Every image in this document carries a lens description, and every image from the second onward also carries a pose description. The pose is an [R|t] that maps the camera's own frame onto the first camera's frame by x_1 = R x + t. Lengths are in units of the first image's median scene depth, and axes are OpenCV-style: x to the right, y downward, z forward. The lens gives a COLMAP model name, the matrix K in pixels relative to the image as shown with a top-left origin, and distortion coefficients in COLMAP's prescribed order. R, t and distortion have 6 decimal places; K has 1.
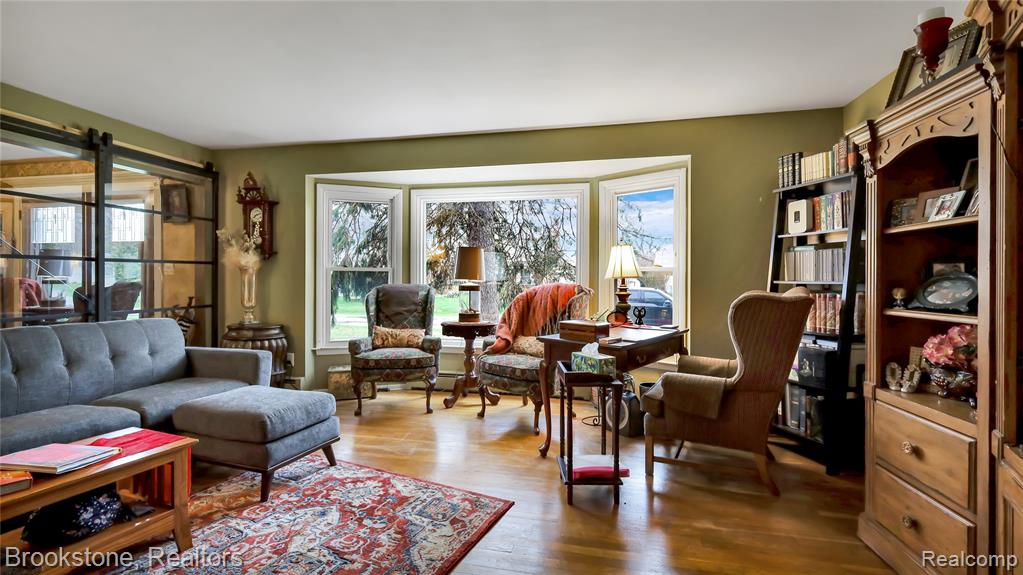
lens RADIAL K [[449.0, 0, 508.9], [0, 449.0, 279.0], [0, 0, 1]] dist [0.002096, -0.000195]
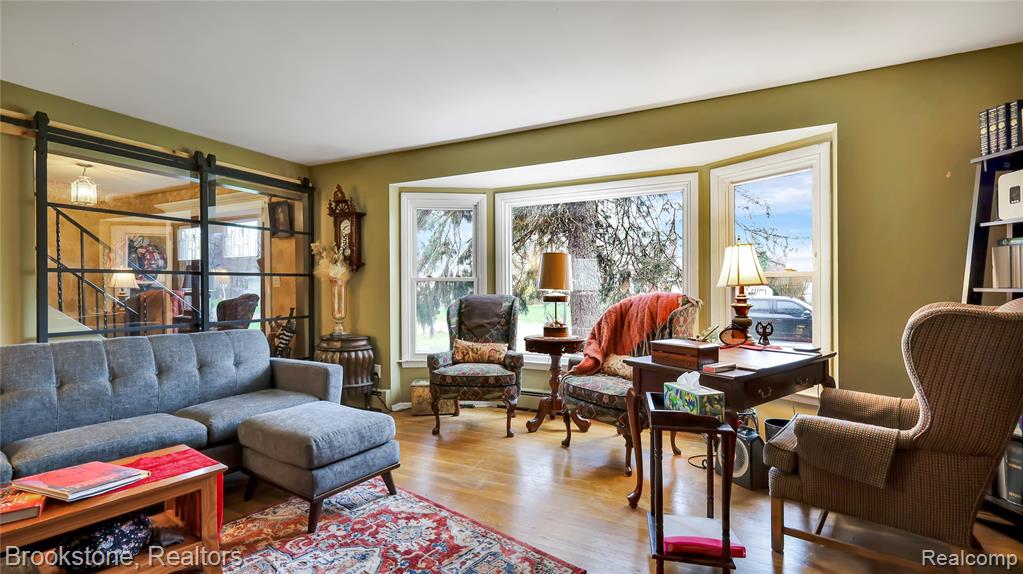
lens RADIAL K [[449.0, 0, 513.2], [0, 449.0, 288.9], [0, 0, 1]] dist [0.002096, -0.000195]
pose [[0.971518, -0.008067, -0.236827, 0.055199], [0.008337, 0.999965, 0.000137, -0.000480], [0.236817, -0.002108, 0.971552, 0.143274]]
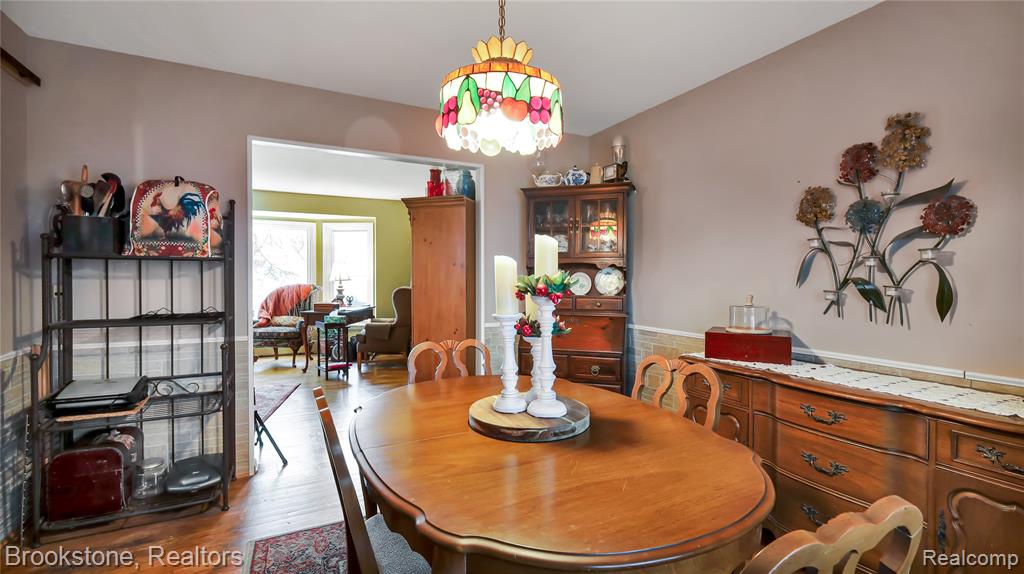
lens RADIAL K [[449.4, 0, 513.4], [0, 449.4, 284.8], [0, 0, 1]] dist [0.002096, -0.000195]
pose [[0.770652, -0.010368, 0.637172, -0.418408], [-0.001218, 0.999842, 0.017743, -0.020770], [-0.637255, -0.014450, 0.770518, -0.975117]]
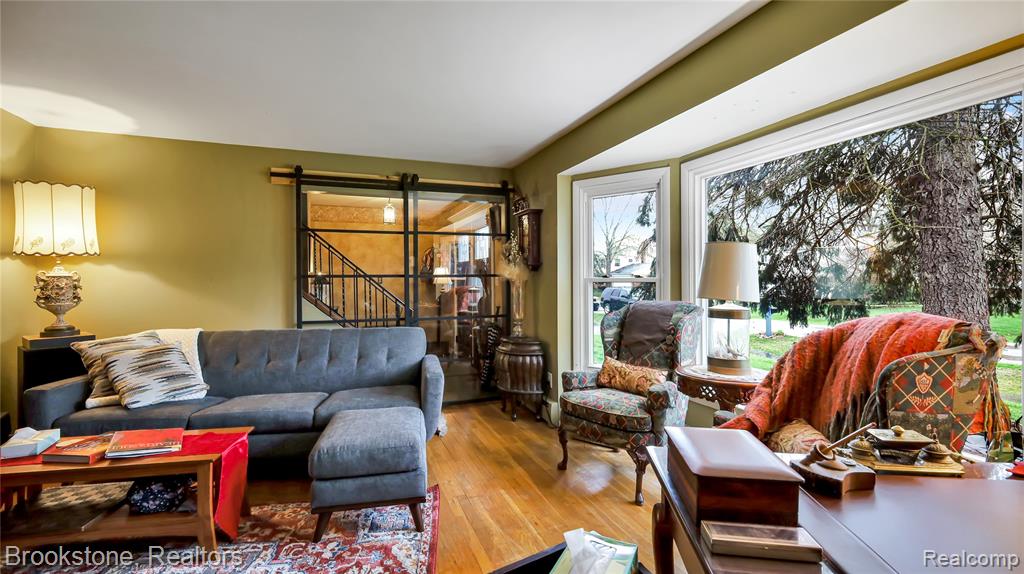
lens RADIAL K [[449.4, 0, 512.8], [0, 449.4, 283.1], [0, 0, 1]] dist [0.002096, -0.000195]
pose [[0.545429, -0.000781, -0.838157, 0.316989], [0.003850, 0.999991, 0.001574, -0.026262], [0.838148, -0.004085, 0.545427, 0.585713]]
